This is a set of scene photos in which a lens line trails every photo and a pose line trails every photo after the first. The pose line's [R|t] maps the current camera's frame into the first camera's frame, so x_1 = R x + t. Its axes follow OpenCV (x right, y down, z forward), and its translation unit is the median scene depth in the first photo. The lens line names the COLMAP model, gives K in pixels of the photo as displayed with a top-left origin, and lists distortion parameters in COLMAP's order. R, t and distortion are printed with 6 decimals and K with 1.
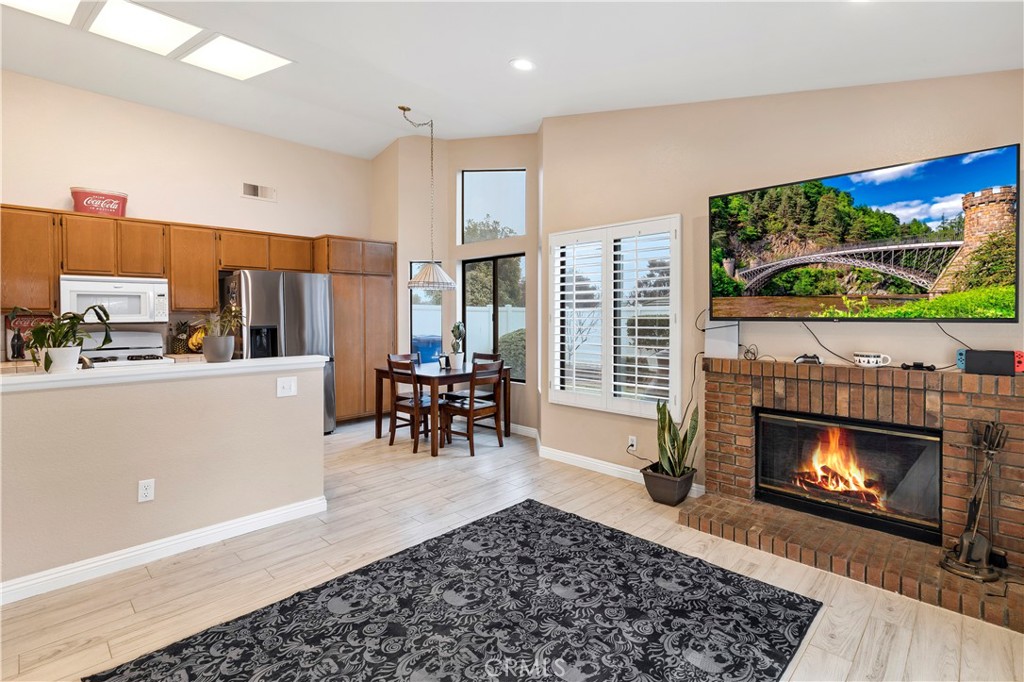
lens RADIAL K [[477.4, 0, 520.2], [0, 477.4, 314.6], [0, 0, 1]] dist [-0.000059, -0.000840]
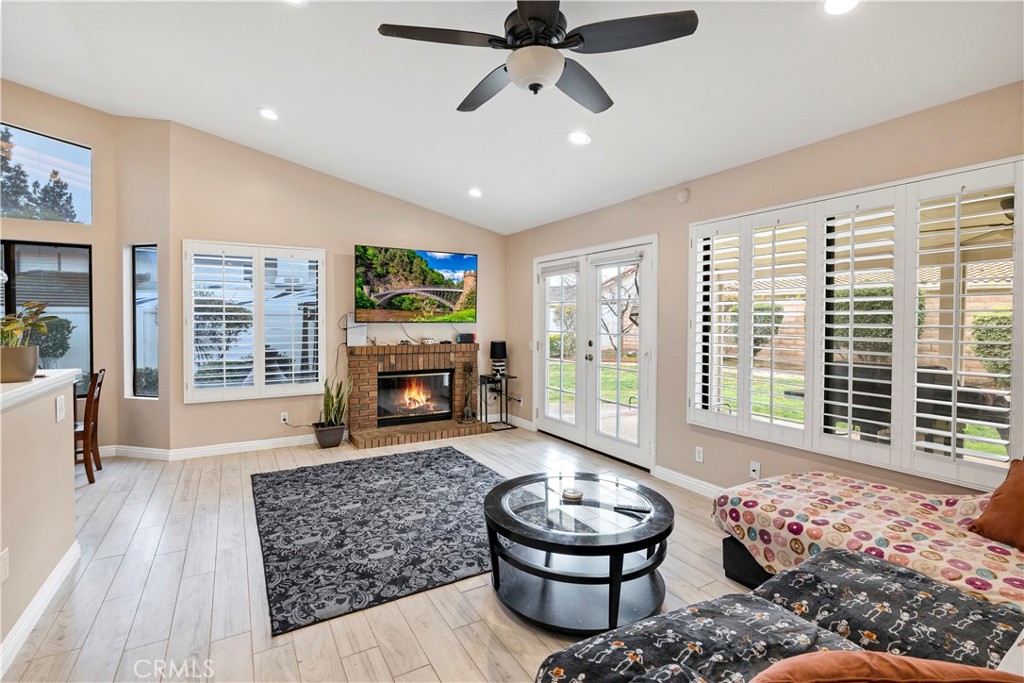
lens RADIAL K [[477.4, 0, 502.8], [0, 477.4, 320.8], [0, 0, 1]] dist [-0.000059, -0.000840]
pose [[0.282084, 0.003424, 0.959384, -1.142737], [-0.004932, 0.999986, -0.002119, 0.007660], [-0.959377, -0.004133, 0.282096, 0.093487]]
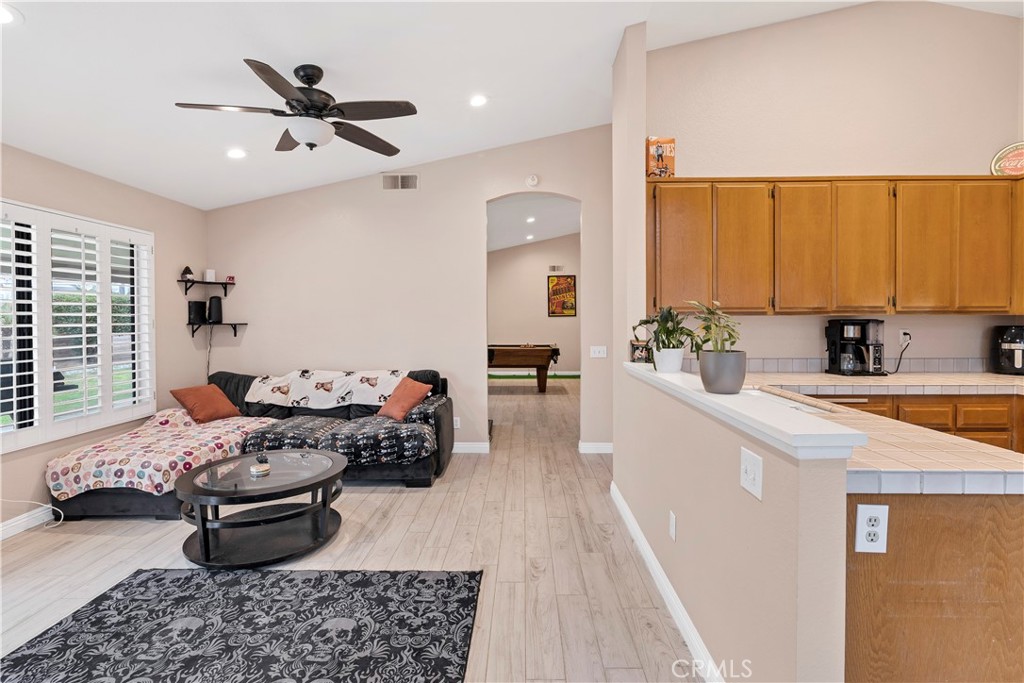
lens RADIAL K [[477.4, 0, 514.4], [0, 477.4, 323.4], [0, 0, 1]] dist [-0.000059, -0.000840]
pose [[-0.732849, 0.012215, -0.680281, -0.010254], [0.005930, 0.999916, 0.011567, 0.000614], [0.680365, 0.004443, -0.732860, 1.301243]]
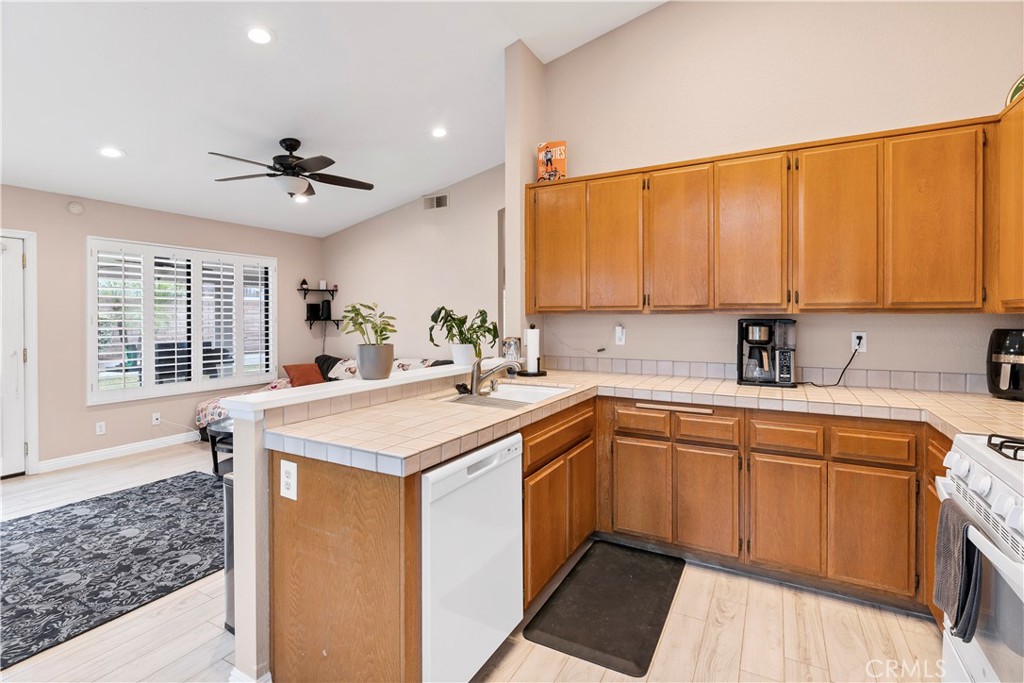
lens RADIAL K [[477.4, 0, 517.1], [0, 477.4, 319.0], [0, 0, 1]] dist [-0.000059, -0.000840]
pose [[-0.964131, 0.005818, -0.265364, -0.660766], [0.004469, 0.999974, 0.005685, 0.001656], [0.265390, 0.004295, -0.964131, 1.827288]]
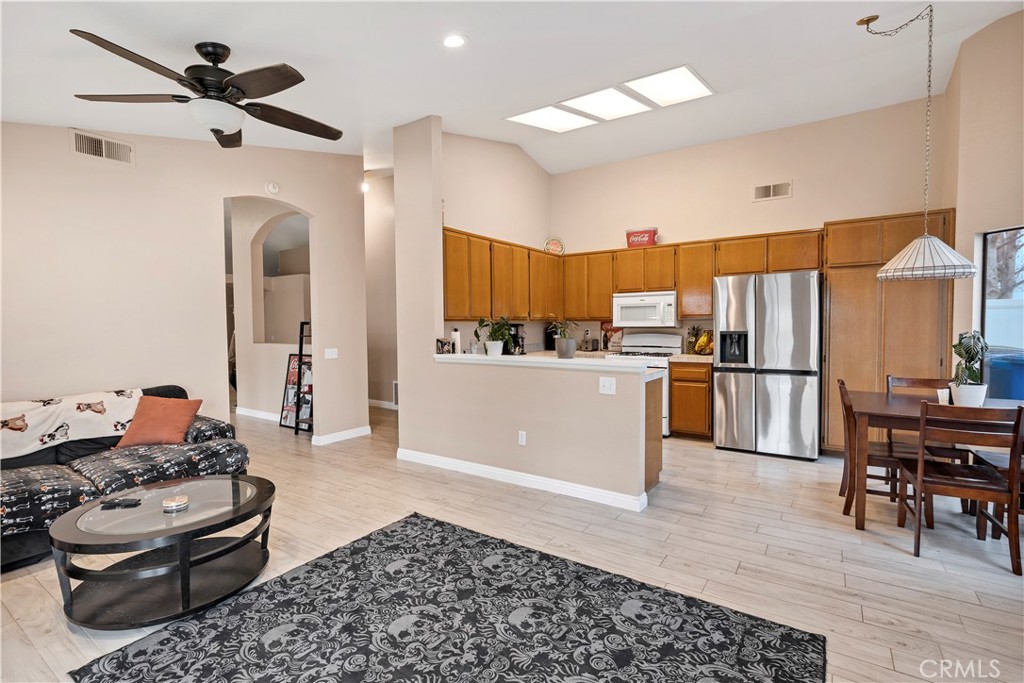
lens RADIAL K [[477.4, 0, 513.9], [0, 477.4, 334.5], [0, 0, 1]] dist [-0.000059, -0.000840]
pose [[0.177455, 0.024263, -0.983830, 0.627097], [0.007324, 0.999636, 0.025974, 0.001583], [0.984102, -0.011815, 0.177213, 0.649781]]
